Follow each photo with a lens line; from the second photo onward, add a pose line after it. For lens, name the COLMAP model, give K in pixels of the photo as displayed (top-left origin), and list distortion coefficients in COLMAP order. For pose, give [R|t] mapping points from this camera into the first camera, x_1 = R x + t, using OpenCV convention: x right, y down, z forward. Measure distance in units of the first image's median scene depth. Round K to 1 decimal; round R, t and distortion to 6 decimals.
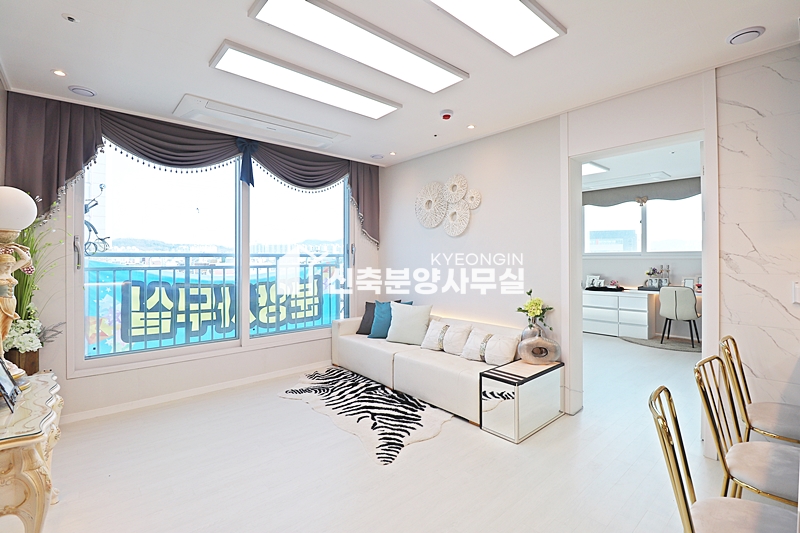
lens RADIAL K [[374.0, 0, 405.6], [0, 374.0, 261.6], [0, 0, 1]] dist [-0.004563, -0.001098]
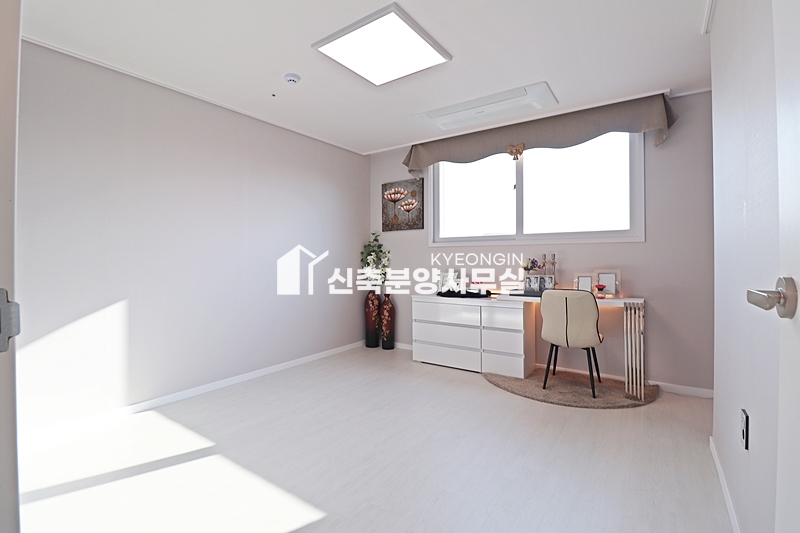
lens RADIAL K [[374.0, 0, 396.1], [0, 374.0, 264.5], [0, 0, 1]] dist [-0.004563, -0.001098]
pose [[0.977987, -0.003642, 0.208636, 0.321575], [0.003942, 0.999992, -0.001022, 0.026375], [-0.208630, 0.001822, 0.977993, 0.453493]]
